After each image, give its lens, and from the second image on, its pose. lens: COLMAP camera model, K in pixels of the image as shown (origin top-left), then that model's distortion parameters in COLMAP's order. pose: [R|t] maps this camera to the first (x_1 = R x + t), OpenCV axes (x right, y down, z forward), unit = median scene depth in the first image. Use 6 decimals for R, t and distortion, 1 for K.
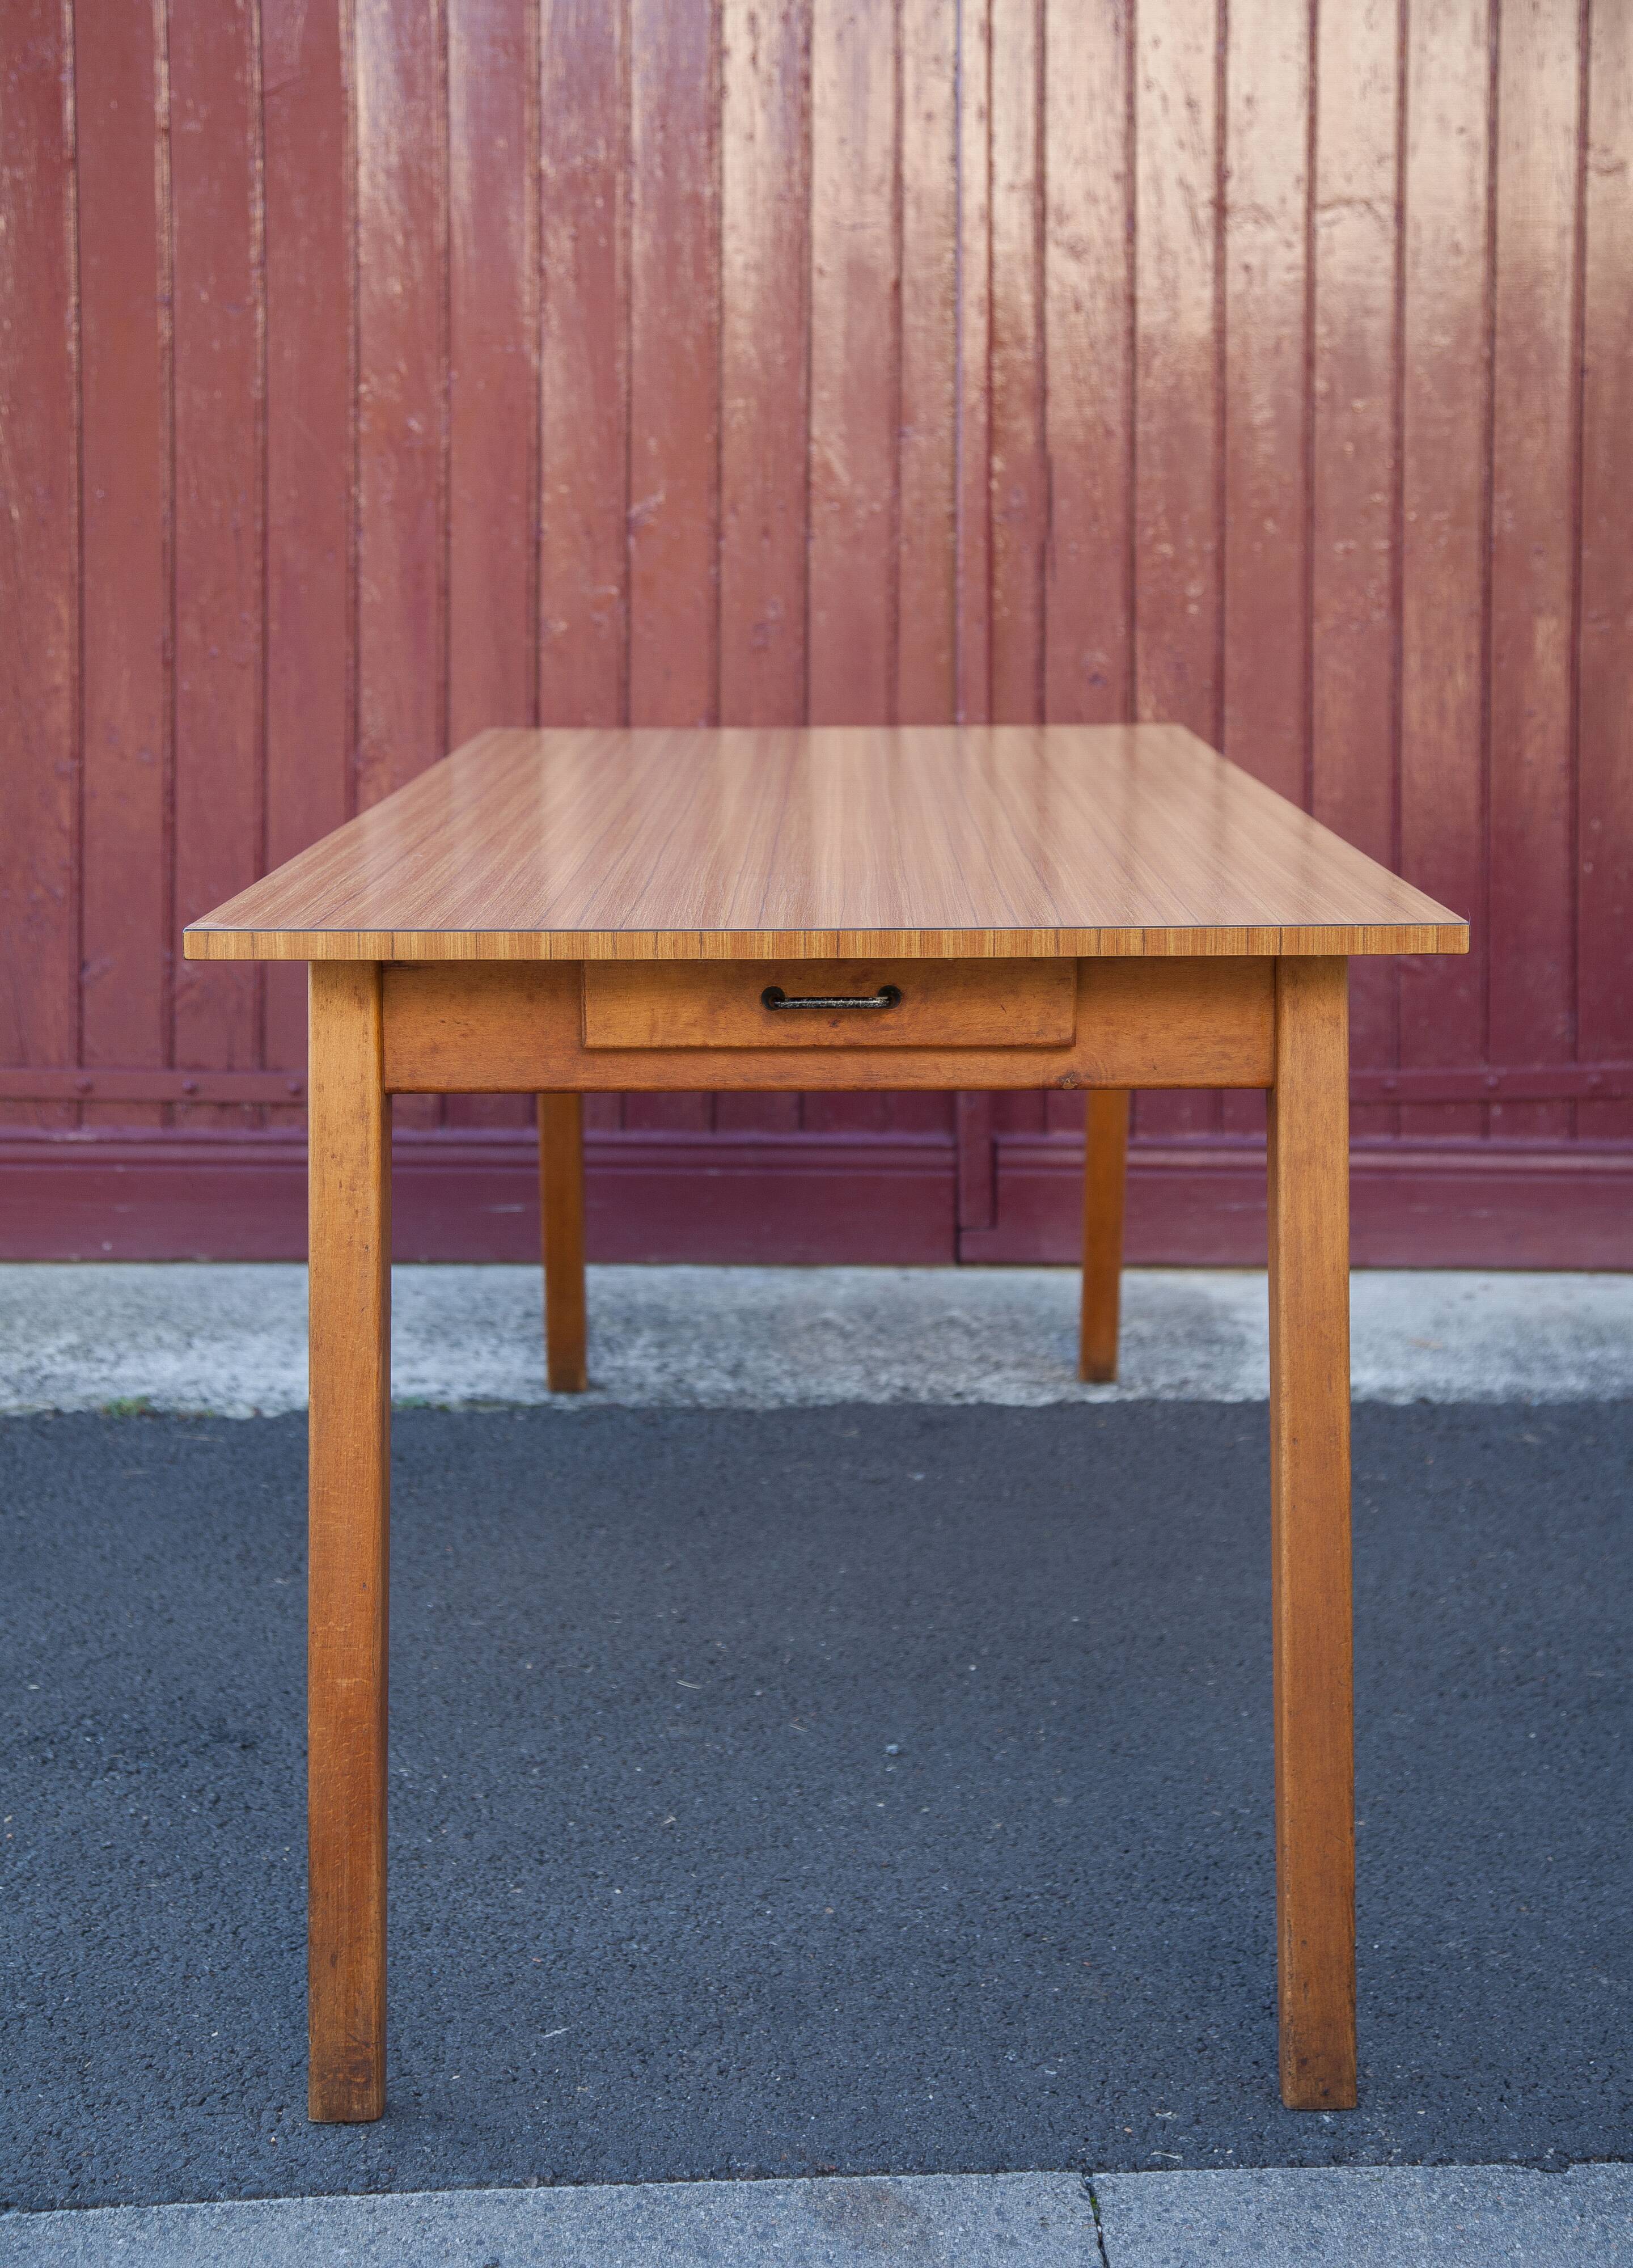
lens RADIAL K [[3780.5, 0, 932.4], [0, 3780.5, 946.5], [0, 0, 1]] dist [0.170847, 0.000000]
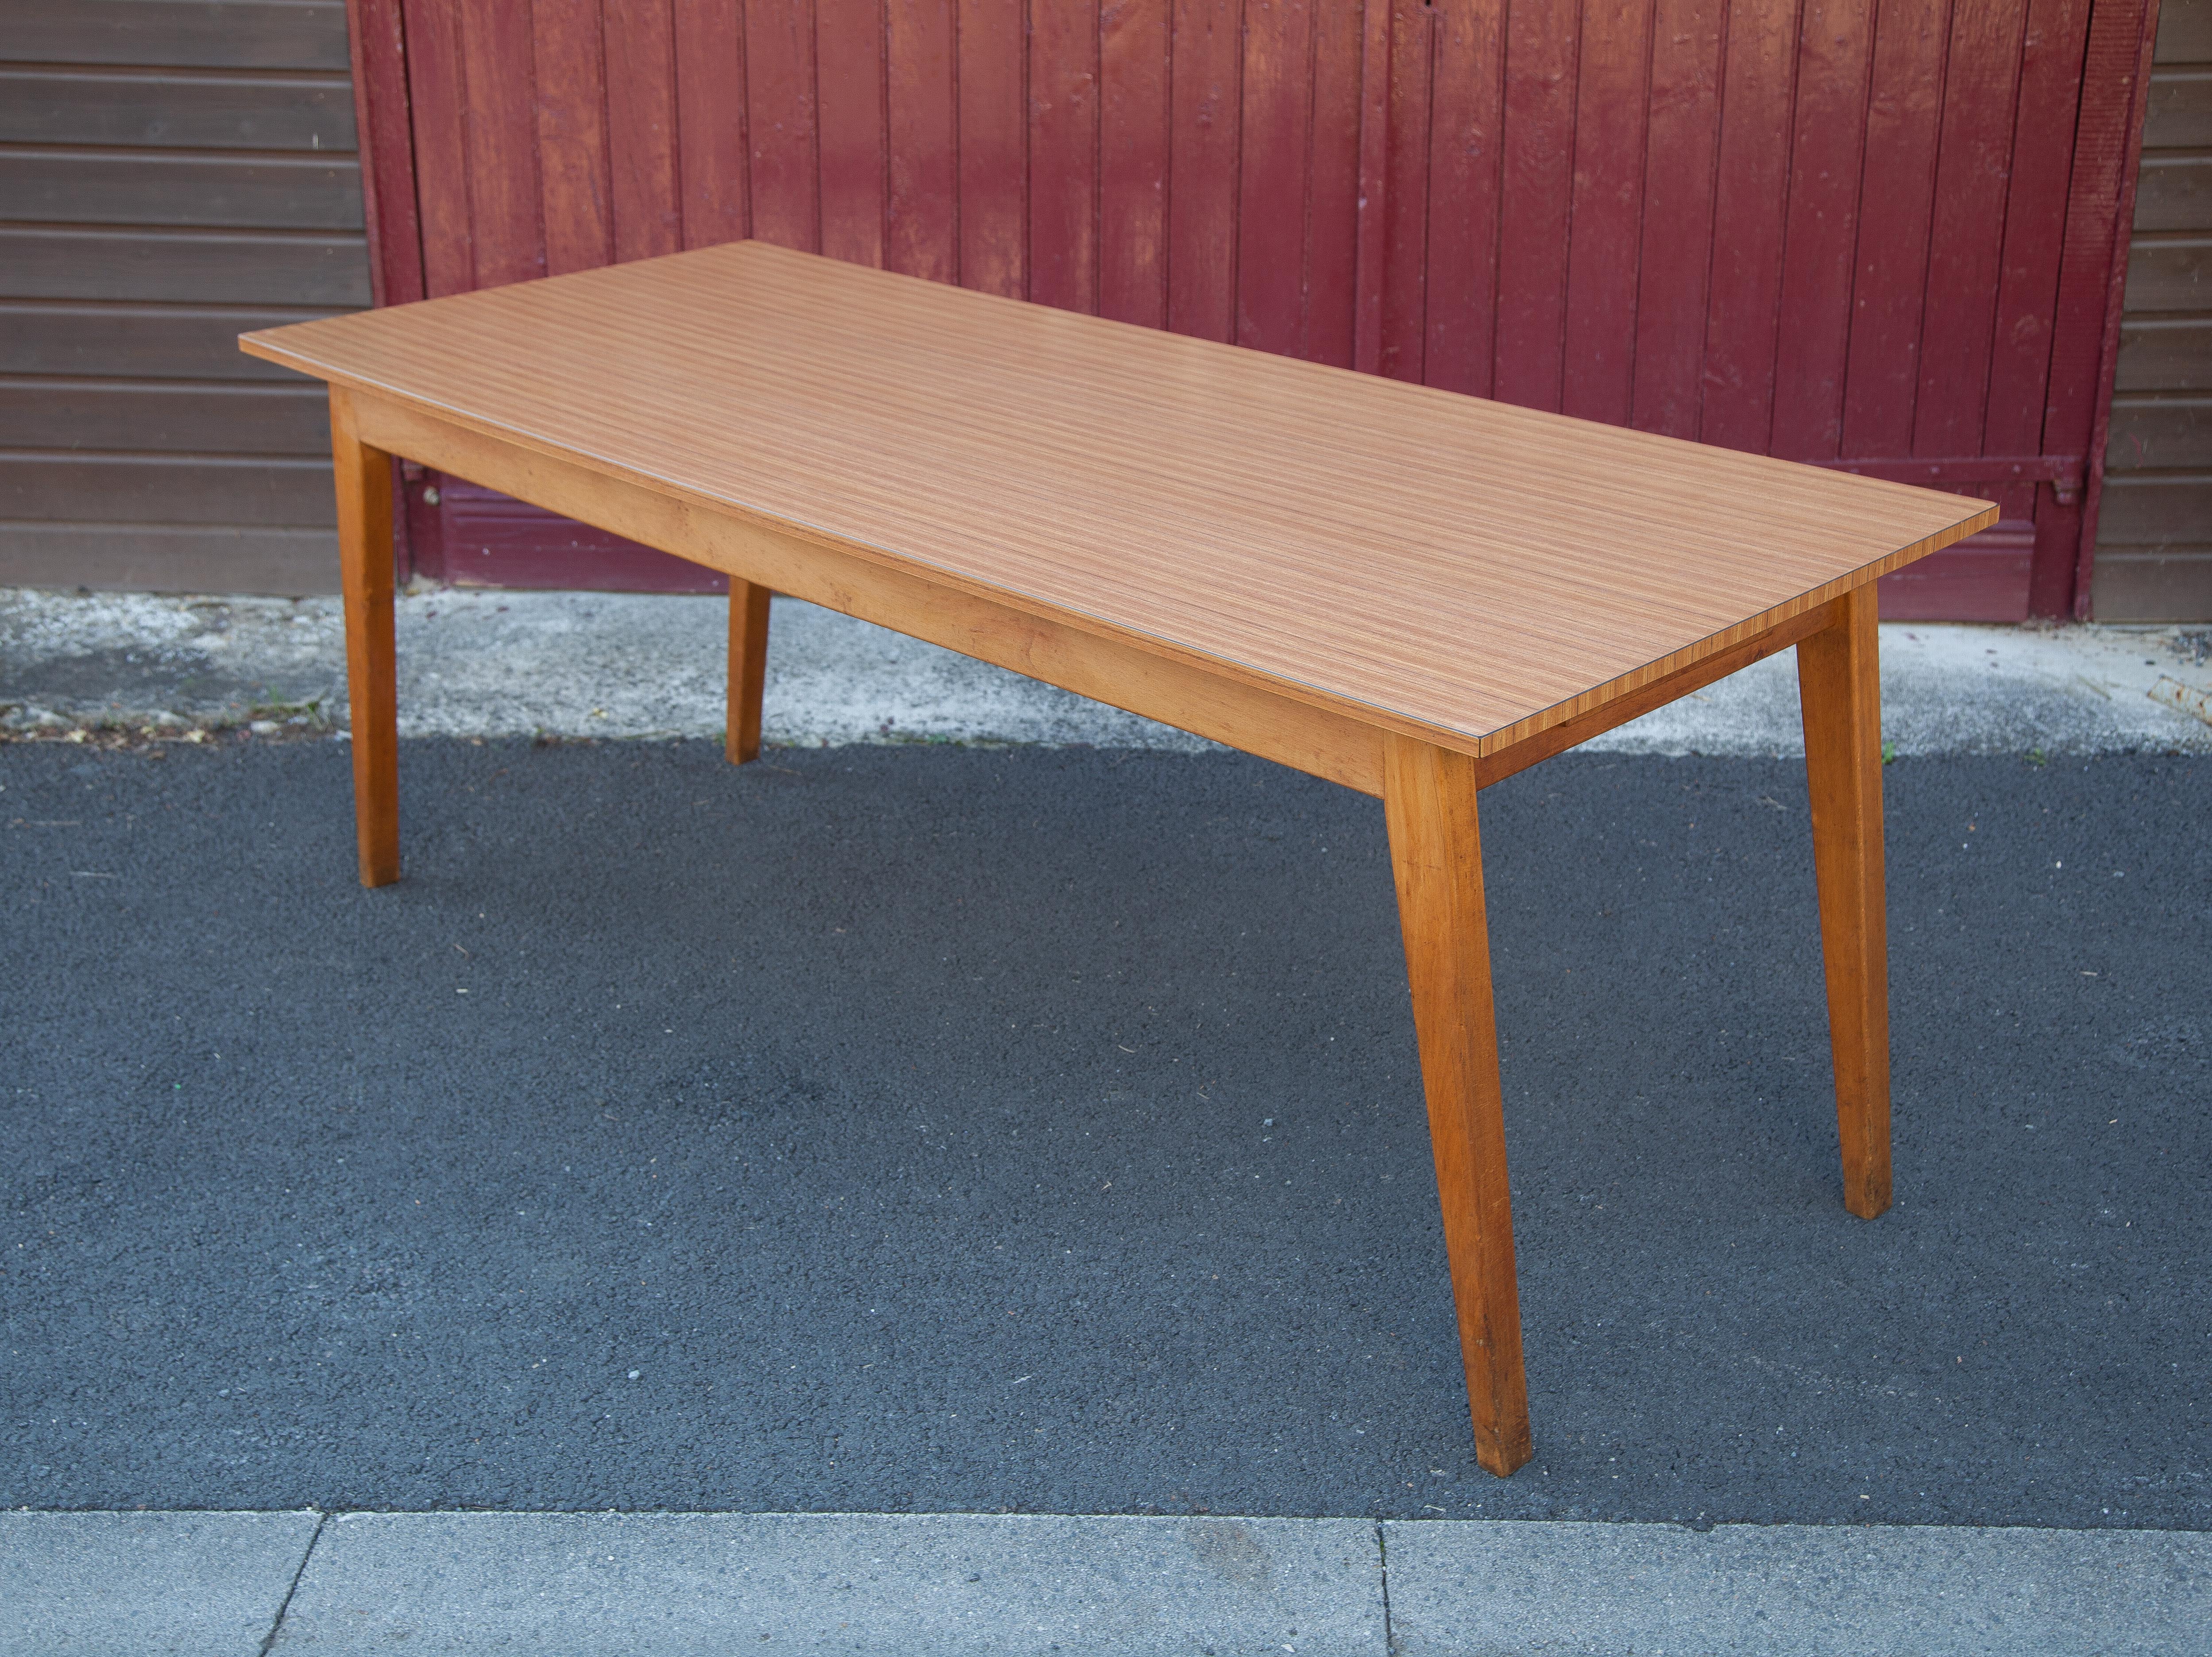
lens RADIAL K [[2929.8, 0, 1113.2], [0, 2929.8, 857.2], [0, 0, 1]] dist [0.073506, 0.000000]
pose [[0.996077, 0.026341, -0.084477, 0.014598], [-0.001936, 0.960924, 0.276804, -0.124144], [0.088467, -0.275555, 0.957206, -0.006110]]
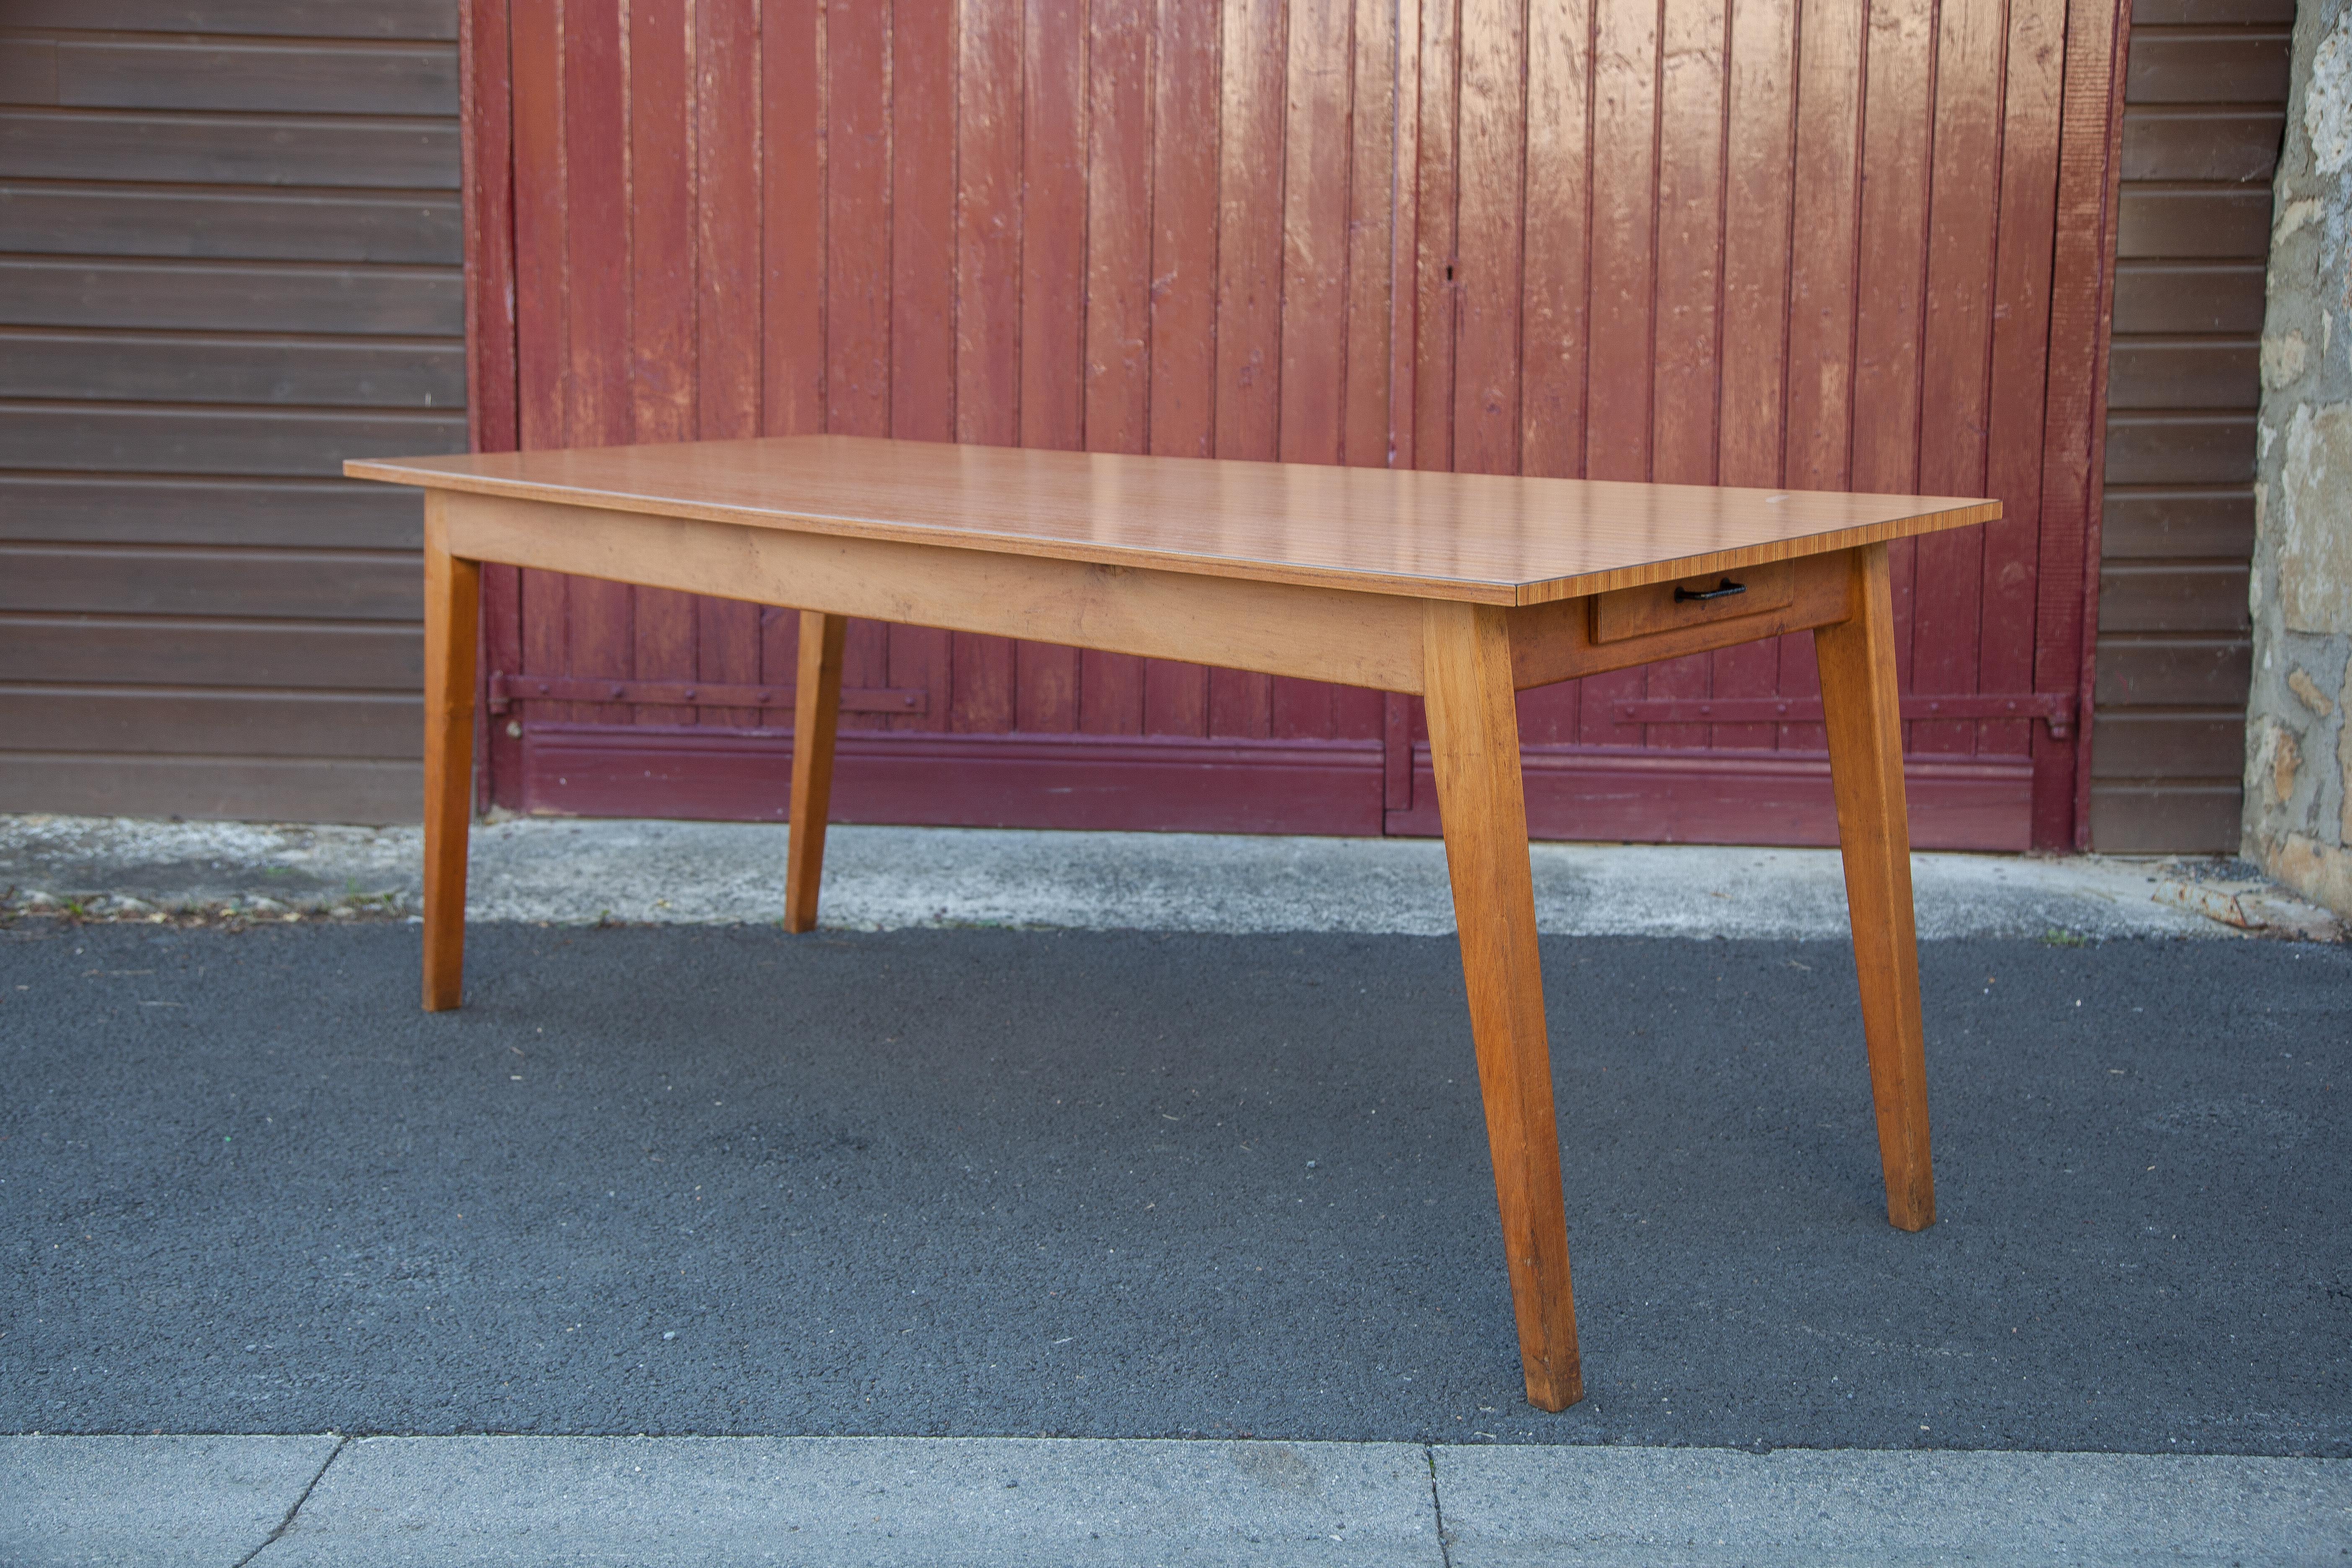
lens RADIAL K [[2781.4, 0, 1164.8], [0, 2781.4, 780.3], [0, 0, 1]] dist [0.075383, 0.000000]
pose [[0.996206, 0.015130, -0.085702, 0.014891], [-0.010341, 0.998374, 0.056061, 0.008387], [0.086411, -0.054962, 0.994742, -0.013927]]
